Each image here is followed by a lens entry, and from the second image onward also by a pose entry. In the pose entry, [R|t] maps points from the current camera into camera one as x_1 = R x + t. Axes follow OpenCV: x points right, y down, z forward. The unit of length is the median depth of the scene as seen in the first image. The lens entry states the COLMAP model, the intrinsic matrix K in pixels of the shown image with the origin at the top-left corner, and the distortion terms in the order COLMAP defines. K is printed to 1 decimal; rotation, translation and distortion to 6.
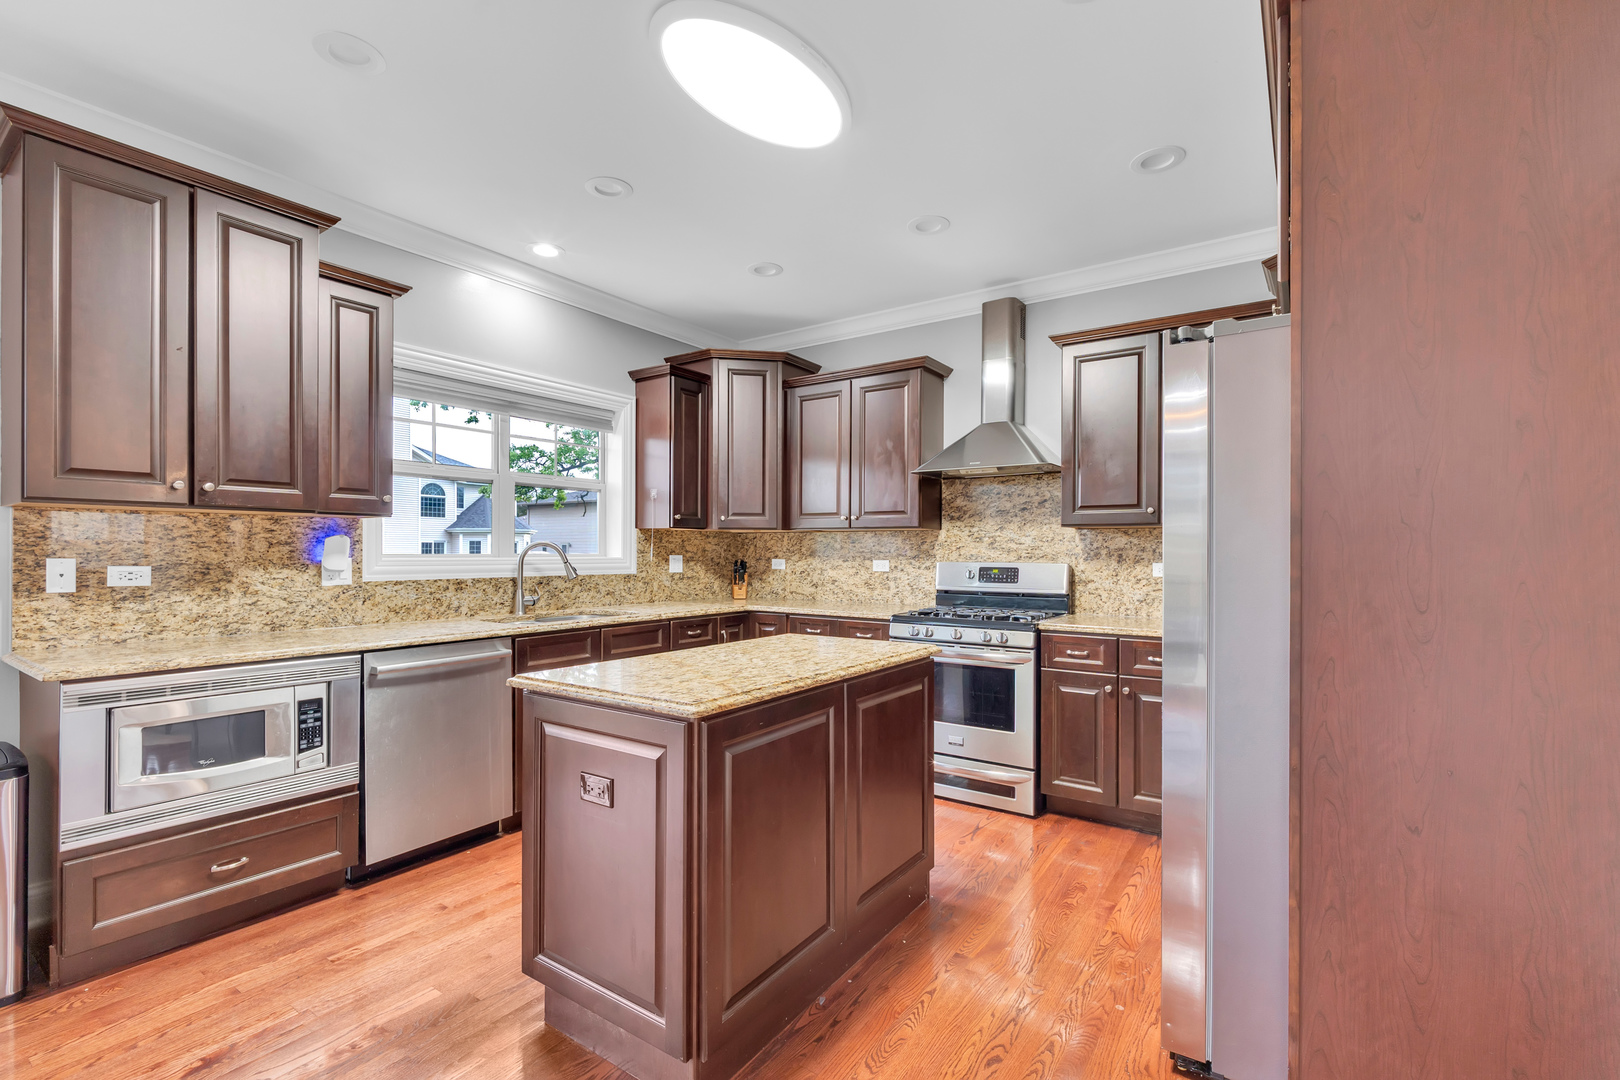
lens RADIAL K [[722.8, 0, 807.2], [0, 722.8, 542.4], [0, 0, 1]] dist [-0.000520, 0.000350]
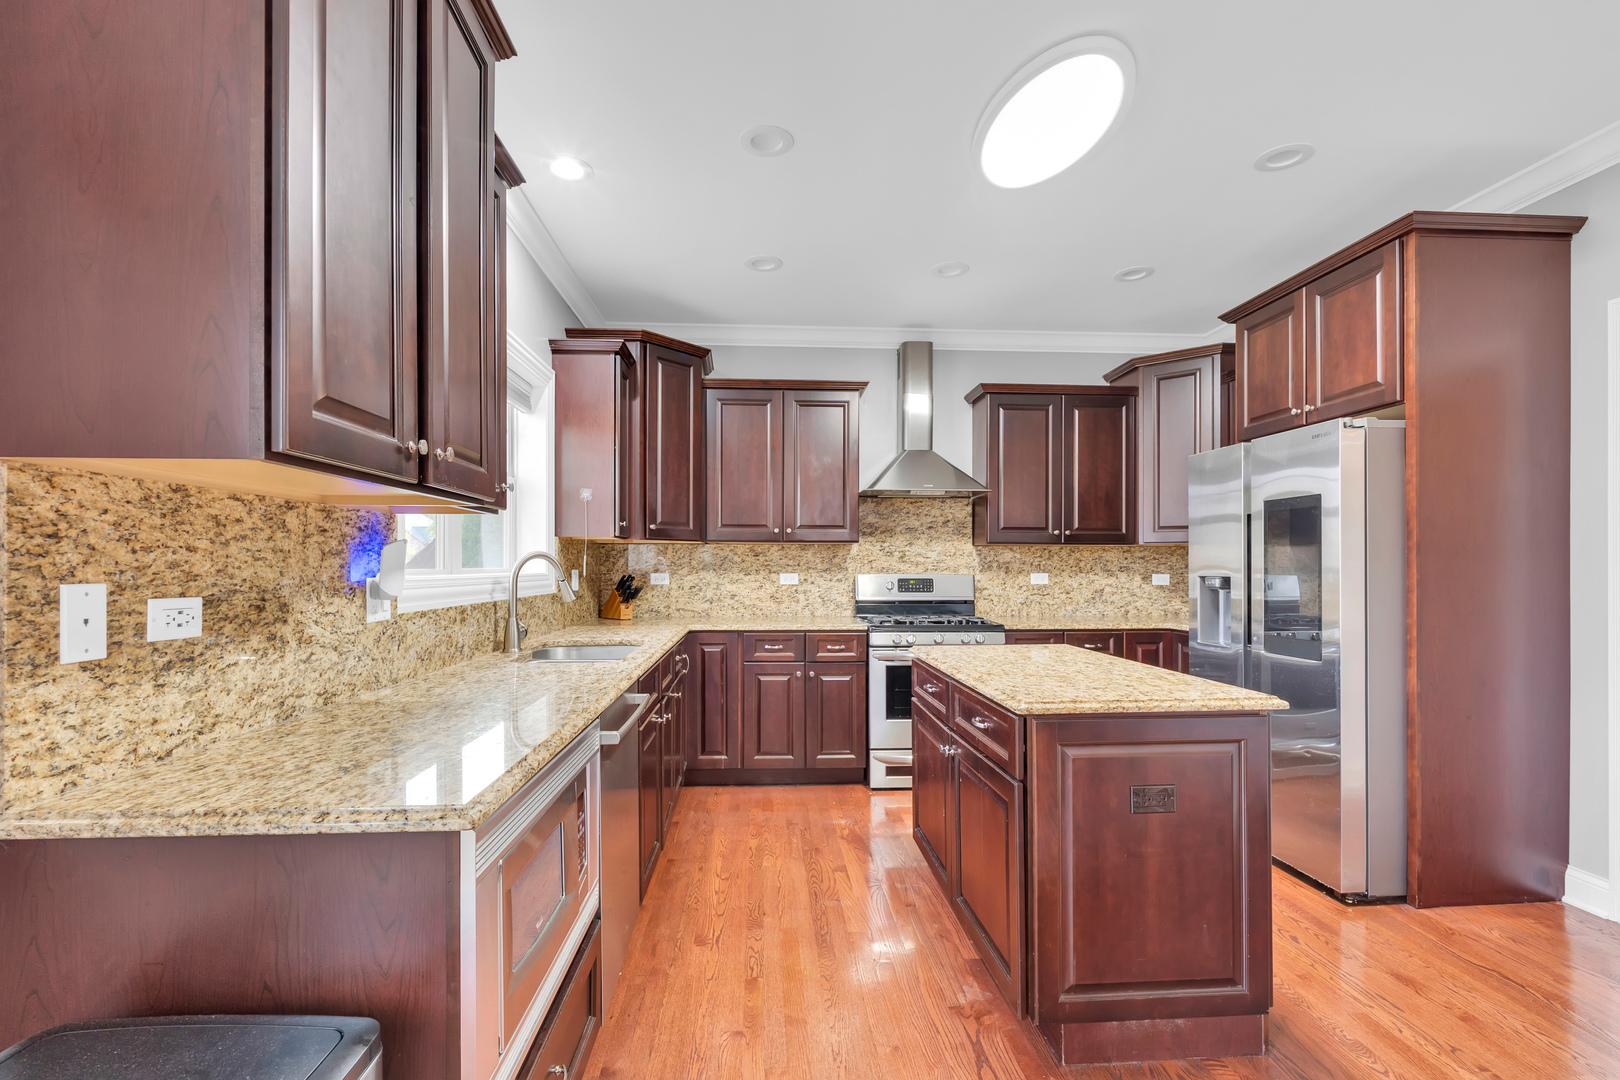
lens RADIAL K [[722.8, 0, 807.2], [0, 722.8, 556.8], [0, 0, 1]] dist [-0.000520, 0.000350]
pose [[0.781623, 0.004537, 0.623735, -0.784050], [-0.005666, 0.999984, -0.000174, 0.002372], [-0.623726, -0.003398, 0.781636, 0.306435]]
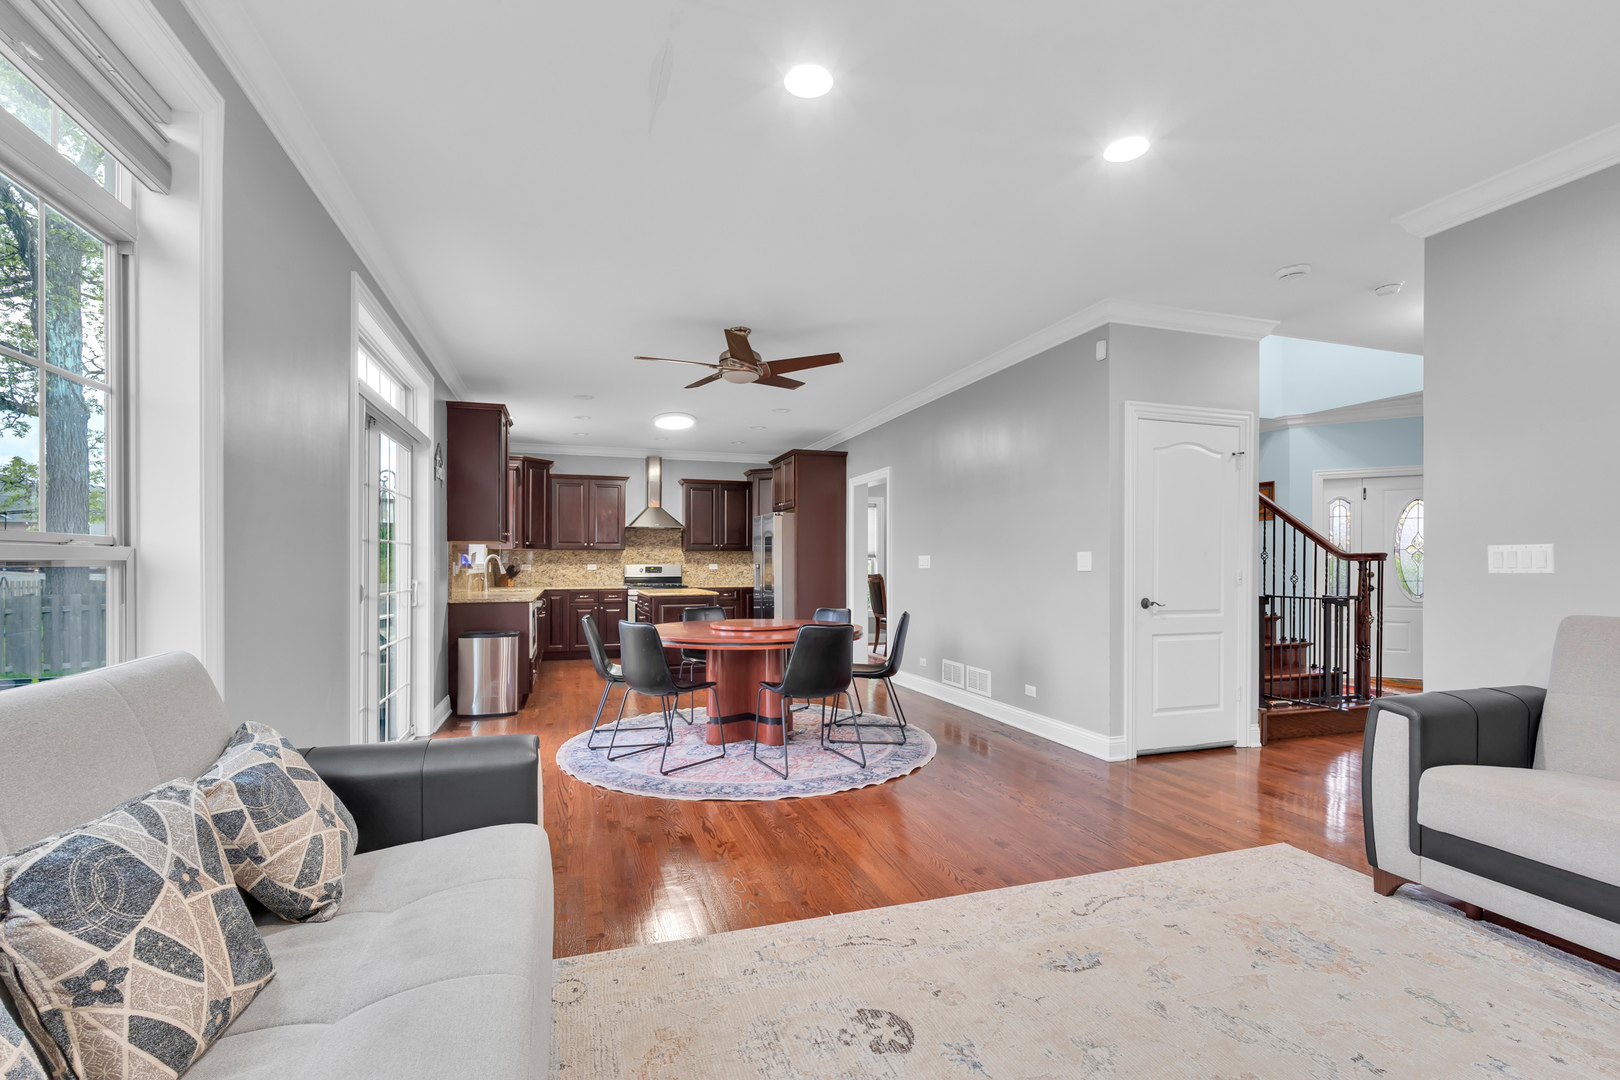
lens RADIAL K [[722.8, 0, 822.4], [0, 722.8, 554.0], [0, 0, 1]] dist [-0.000520, 0.000350]
pose [[0.585896, 0.007006, 0.810356, -1.880038], [-0.006226, 0.999972, -0.004144, -0.002766], [-0.810362, -0.002617, 0.585923, -1.208874]]
